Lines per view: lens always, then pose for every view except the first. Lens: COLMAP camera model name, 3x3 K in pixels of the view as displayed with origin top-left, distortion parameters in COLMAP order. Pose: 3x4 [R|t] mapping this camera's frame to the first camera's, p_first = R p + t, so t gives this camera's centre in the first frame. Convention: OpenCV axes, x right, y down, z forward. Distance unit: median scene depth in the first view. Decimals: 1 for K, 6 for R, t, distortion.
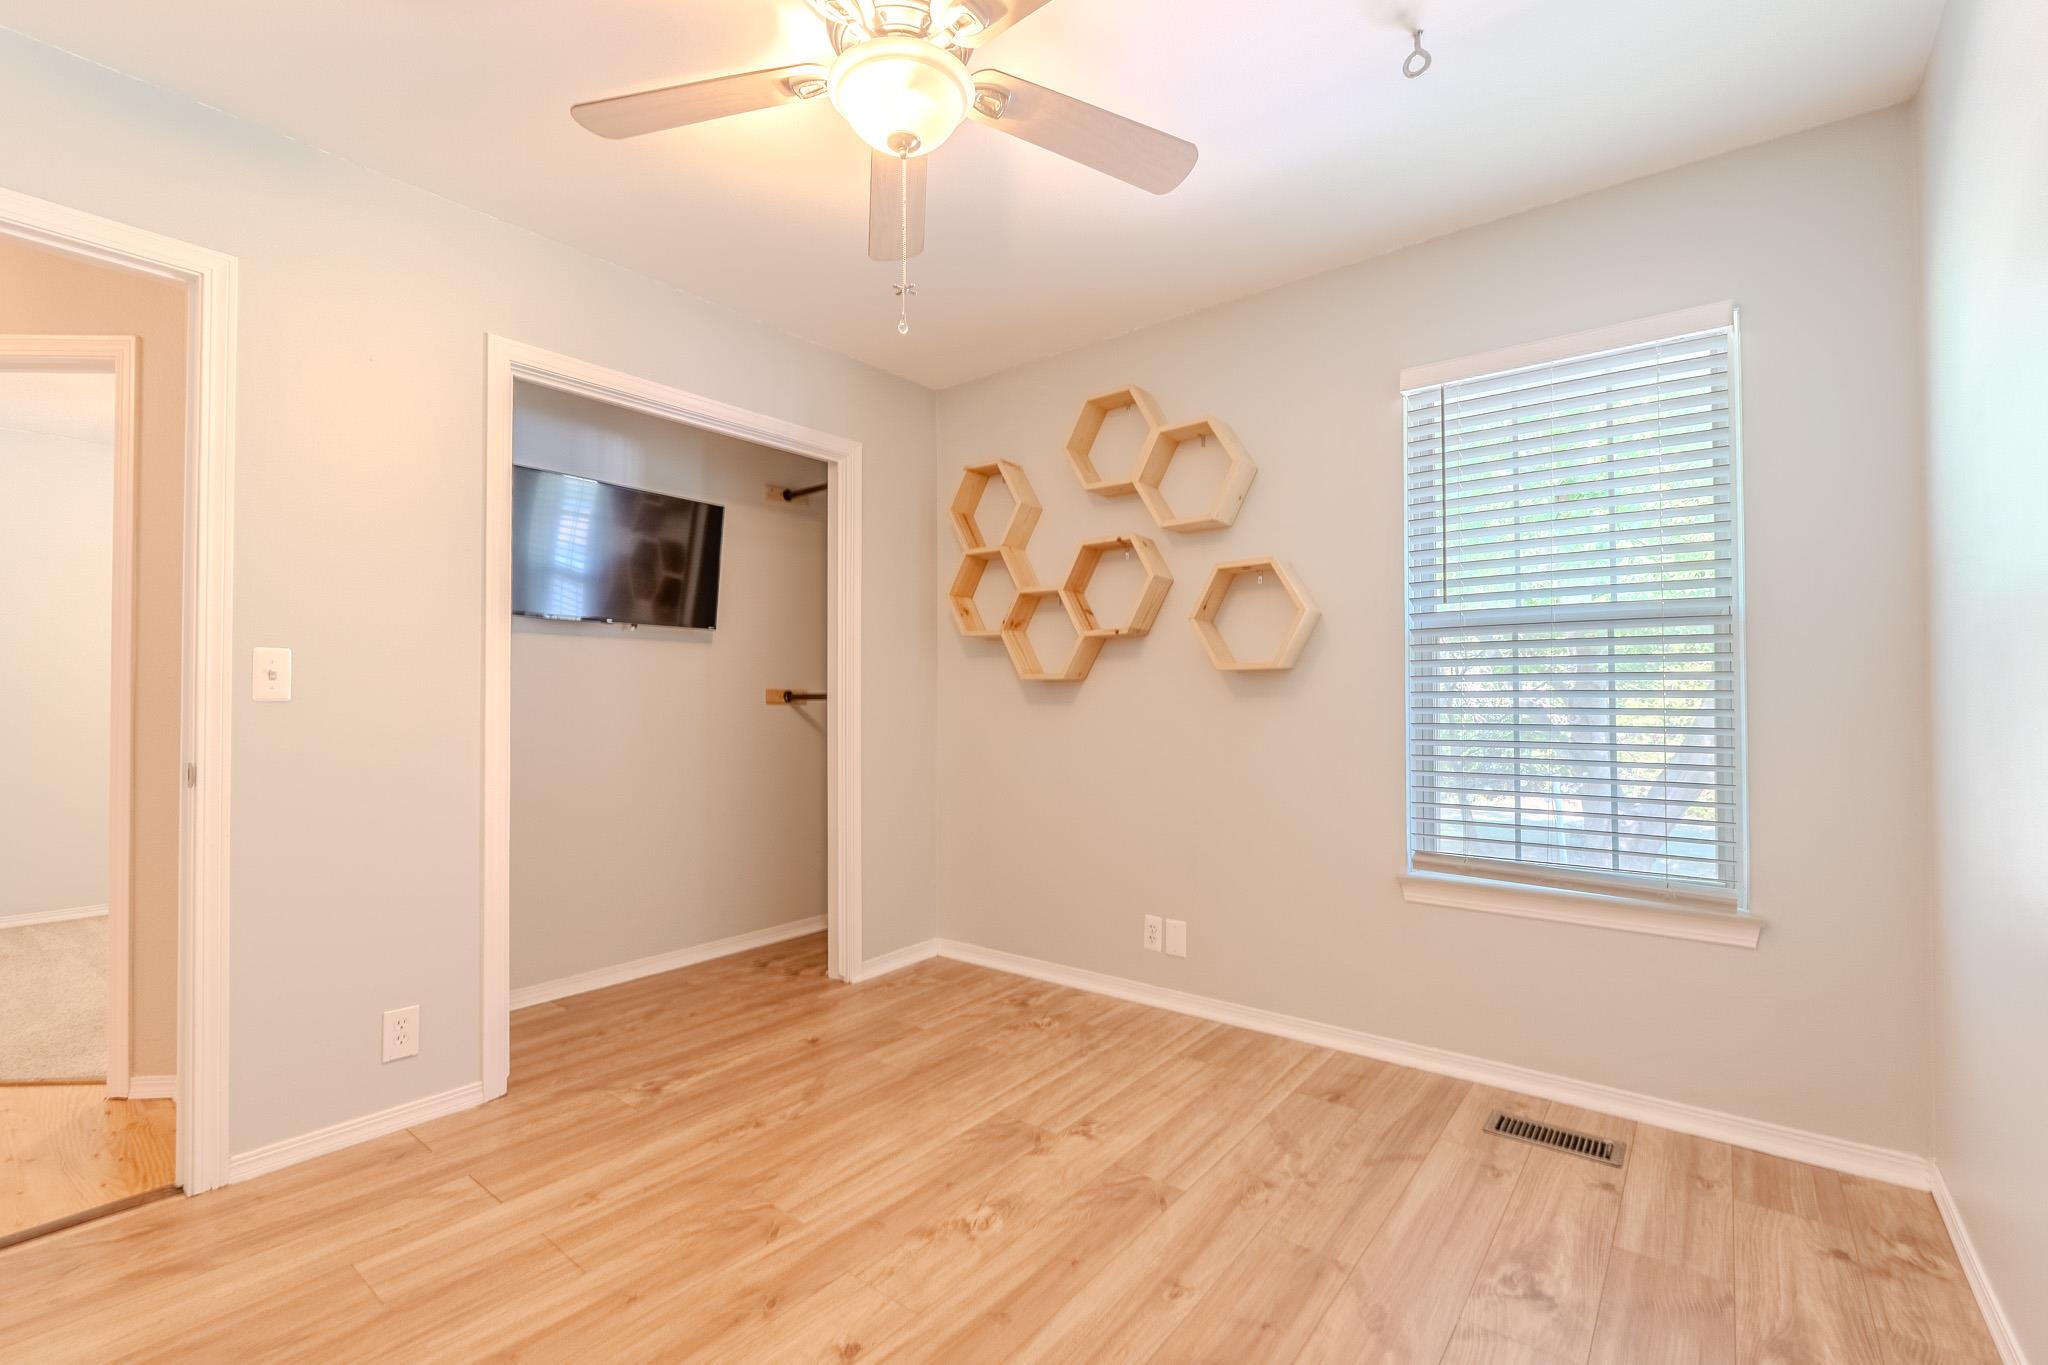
lens RADIAL K [[874.3, 0, 1032.0], [0, 874.3, 682.9], [0, 0, 1]] dist [0.004560, 0.001119]
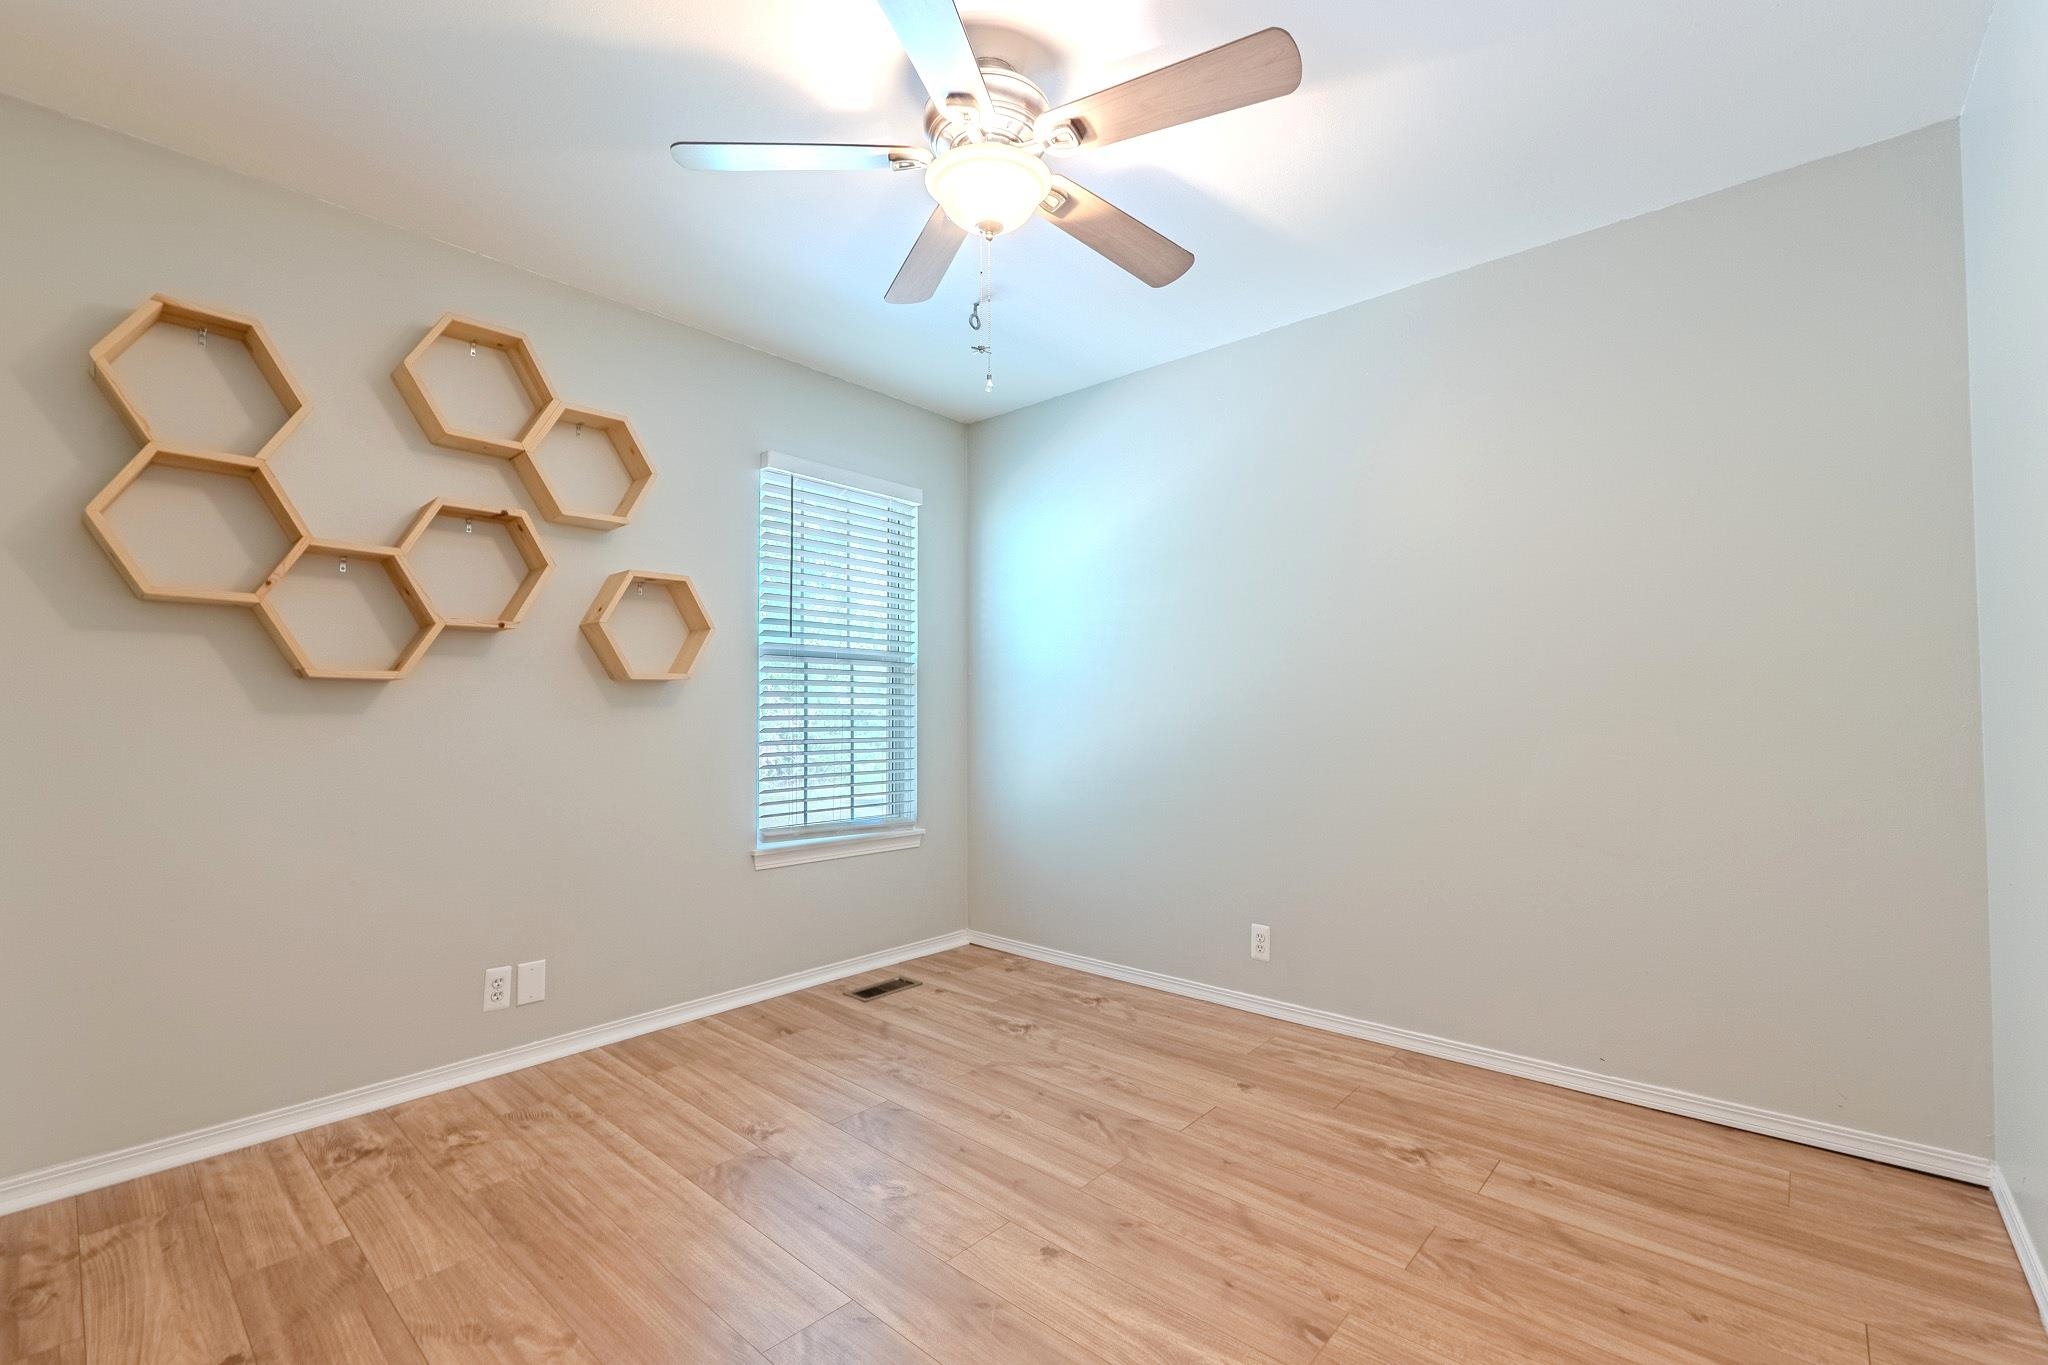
lens RADIAL K [[874.3, 0, 1027.1], [0, 874.3, 696.2], [0, 0, 1]] dist [0.004560, 0.001119]
pose [[0.074099, 0.007208, 0.997225, -0.806119], [-0.034024, 0.999410, -0.004695, -0.009398], [-0.996670, -0.033582, 0.074300, 0.532766]]
